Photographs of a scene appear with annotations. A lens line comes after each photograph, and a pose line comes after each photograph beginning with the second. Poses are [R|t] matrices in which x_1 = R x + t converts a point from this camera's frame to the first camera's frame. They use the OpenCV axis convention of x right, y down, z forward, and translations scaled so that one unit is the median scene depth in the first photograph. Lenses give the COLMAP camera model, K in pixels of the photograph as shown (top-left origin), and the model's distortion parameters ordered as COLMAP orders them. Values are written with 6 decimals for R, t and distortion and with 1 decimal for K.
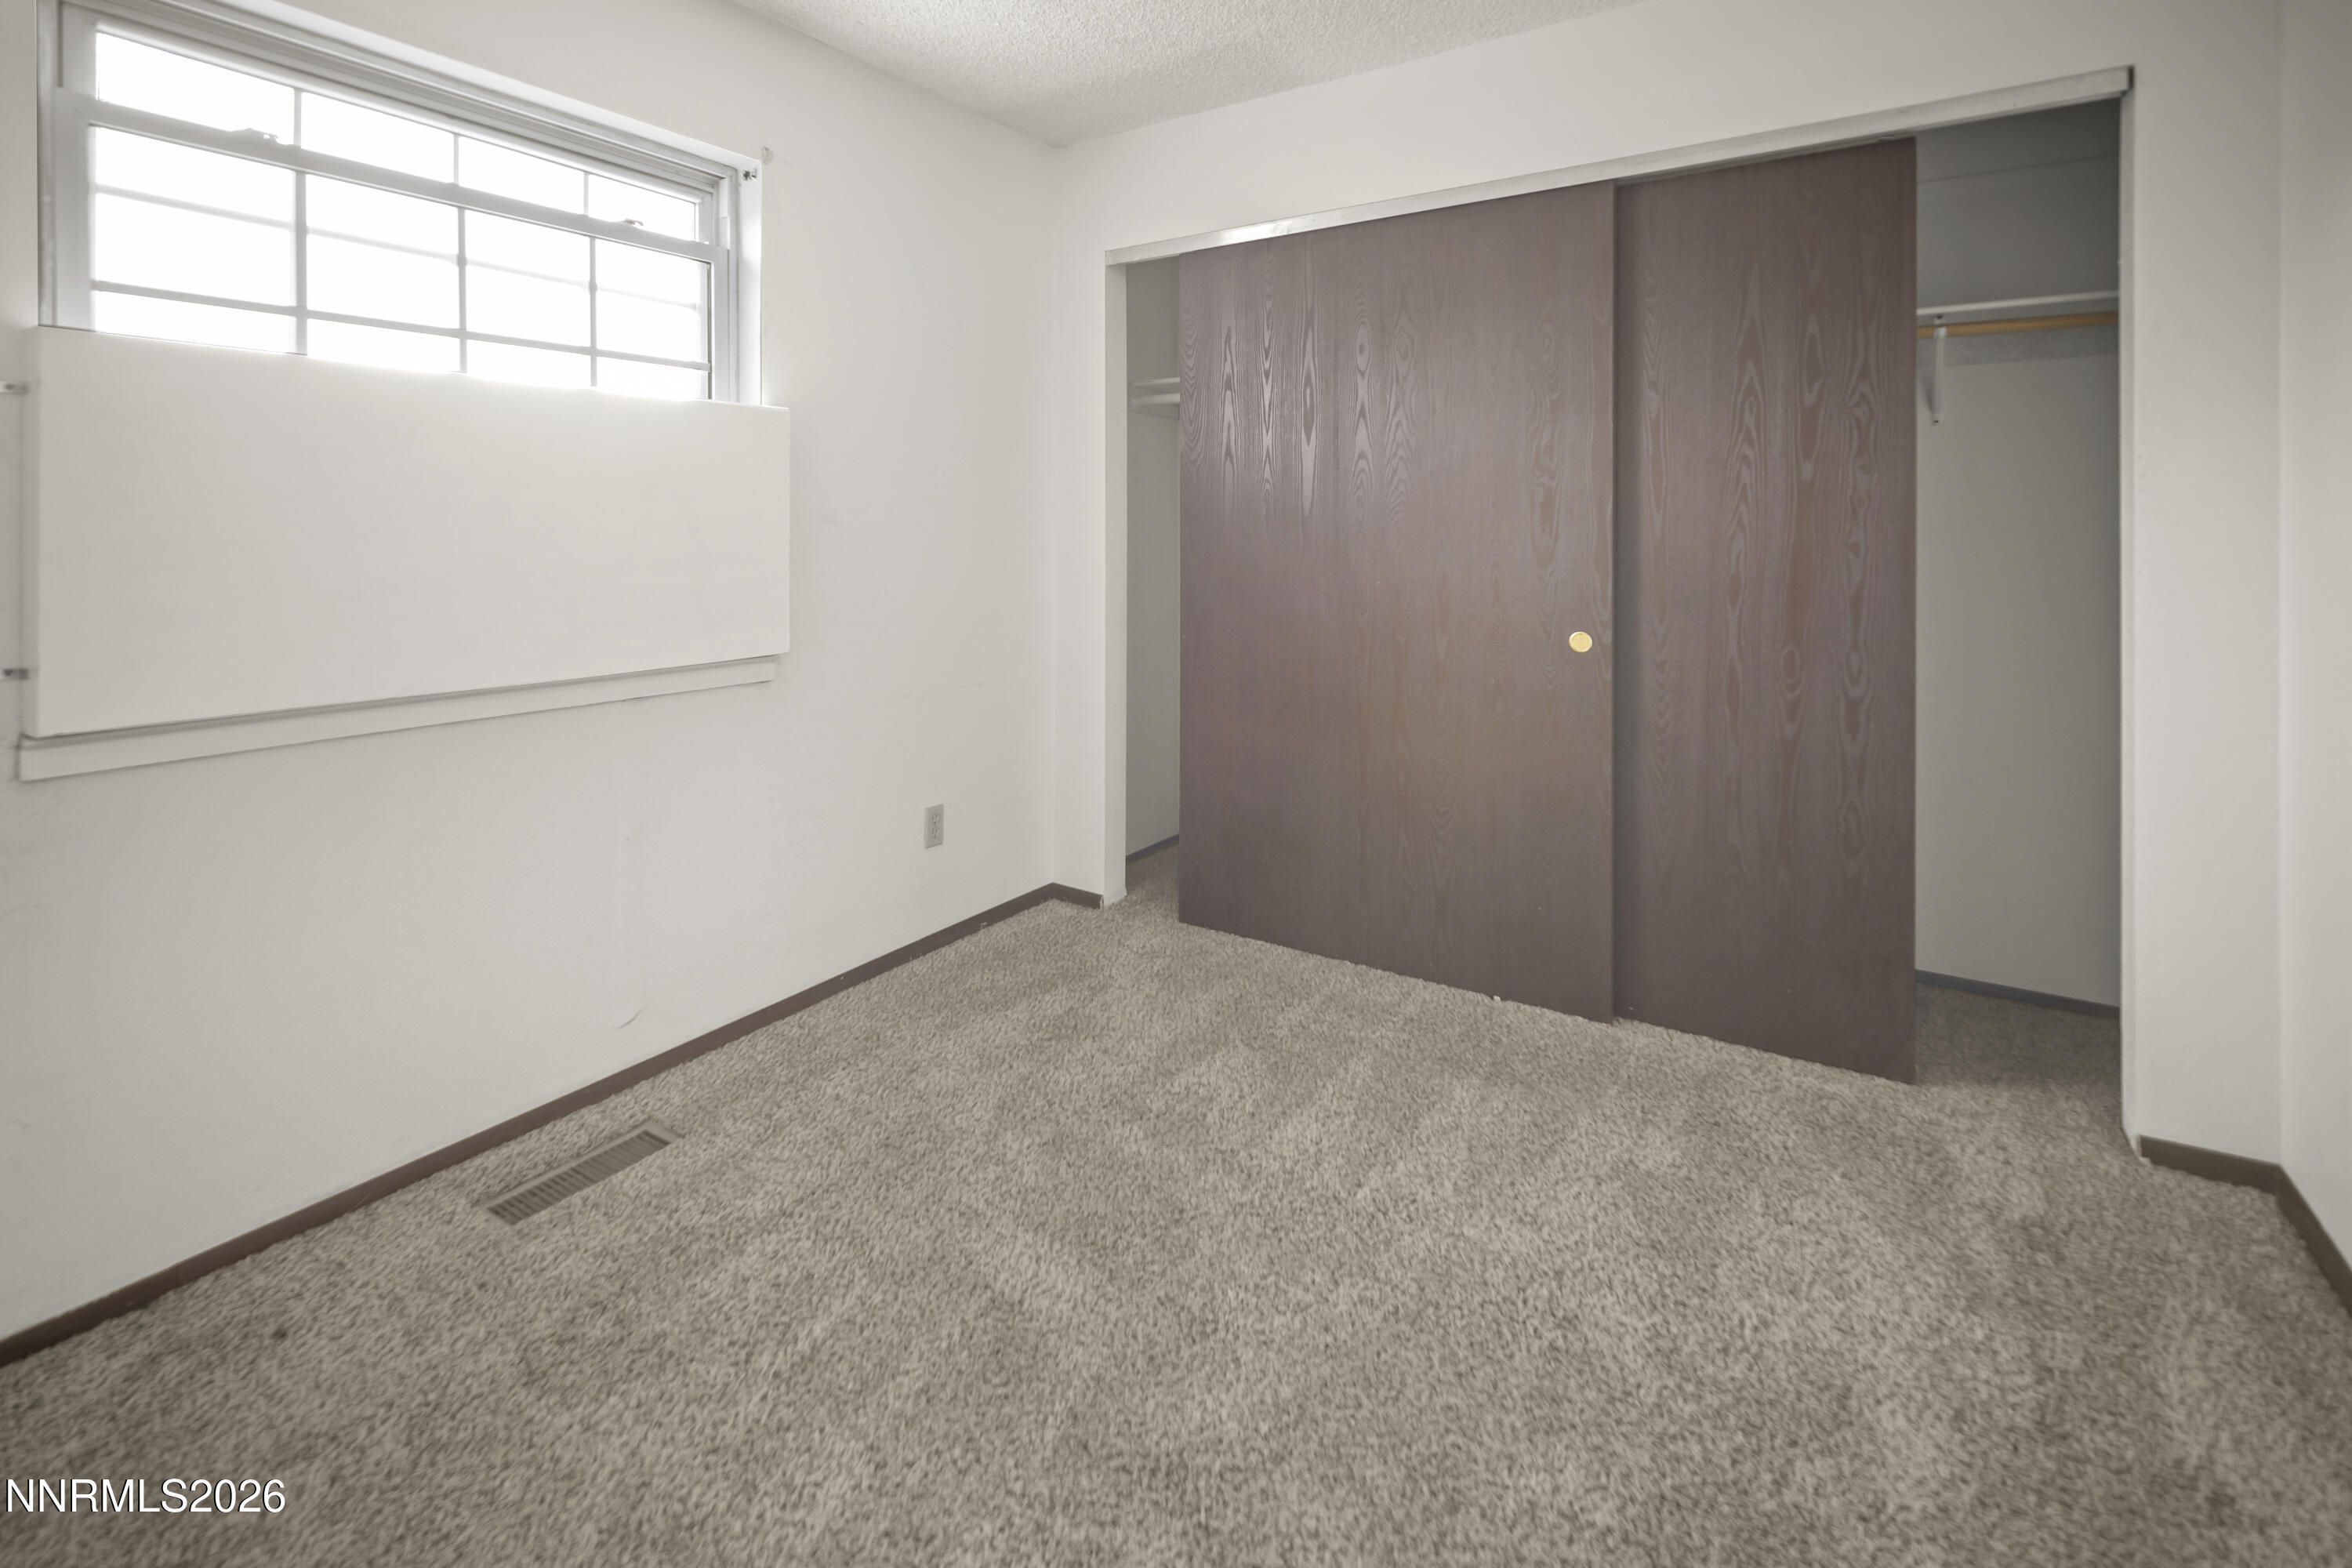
lens RADIAL K [[1047.9, 0, 1190.9], [0, 1047.9, 544.3], [0, 0, 1]] dist [-0.000463, -0.000456]
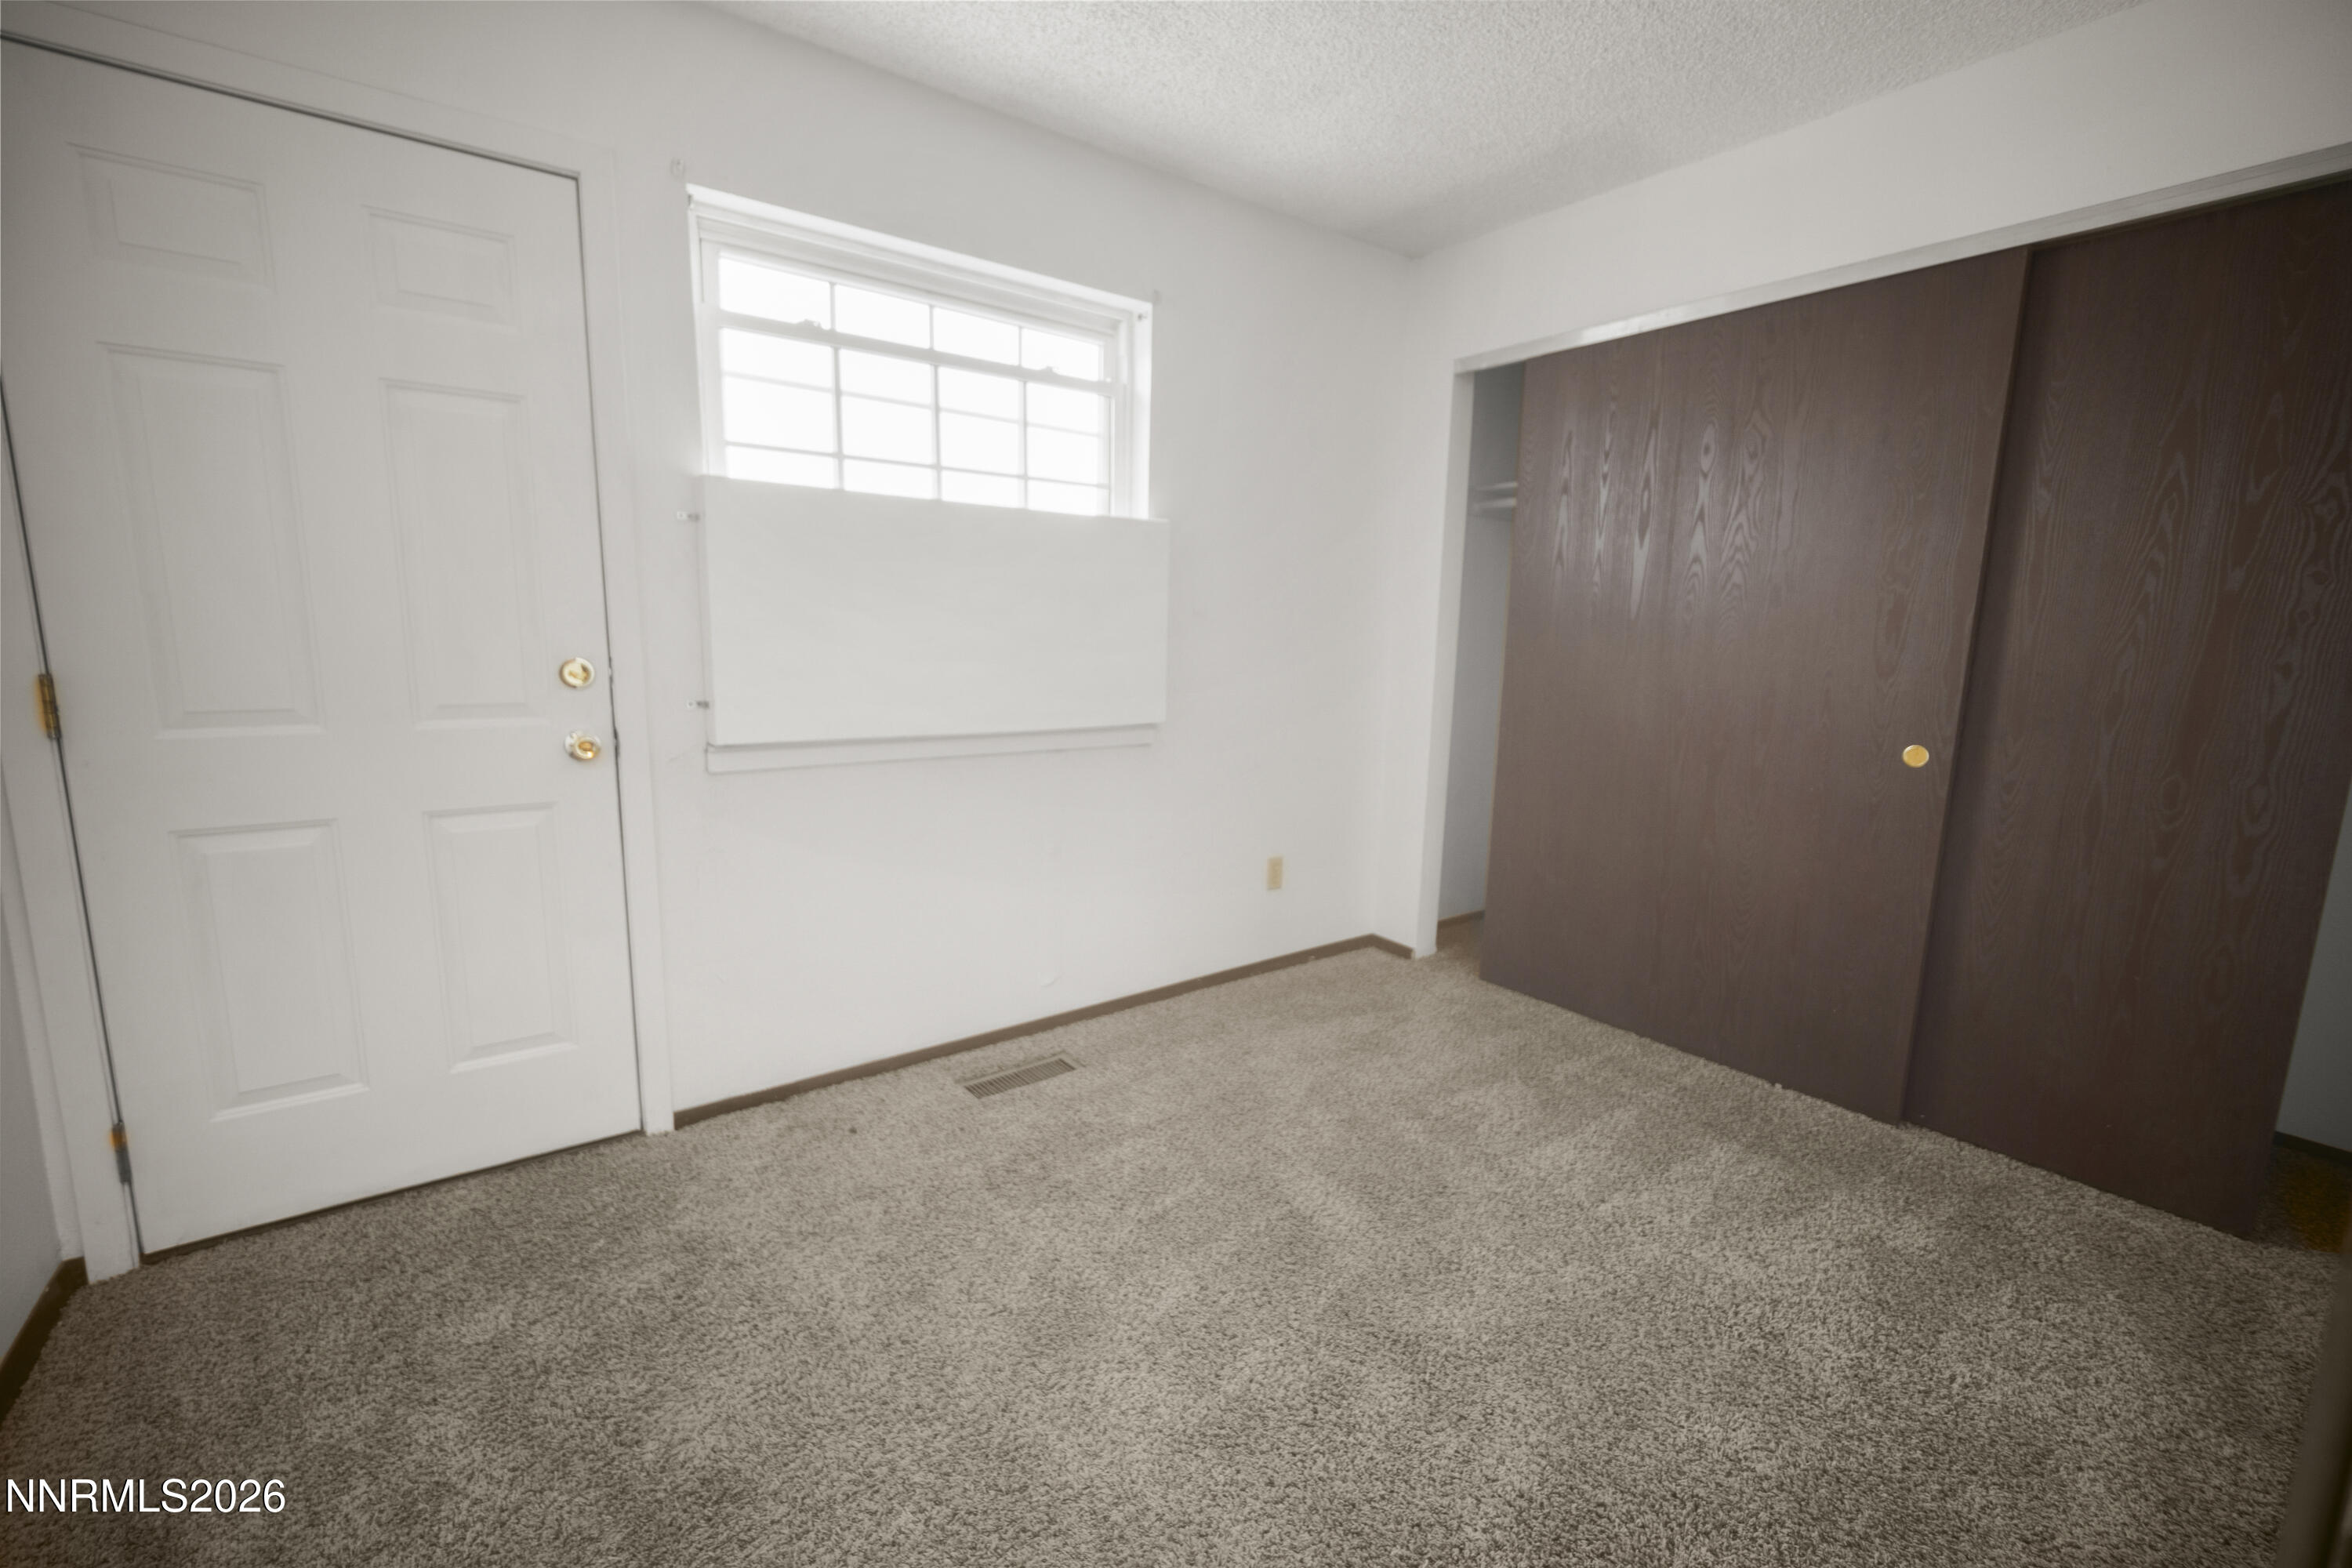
lens RADIAL K [[998.5, 0, 1200.2], [0, 998.5, 810.9], [0, 0, 1]] dist [-0.004542, 0.002234]
pose [[0.938825, 0.084679, -0.333822, 0.082245], [-0.027688, 0.984721, 0.171922, 0.002527], [0.343280, -0.152162, 0.926826, -0.138281]]
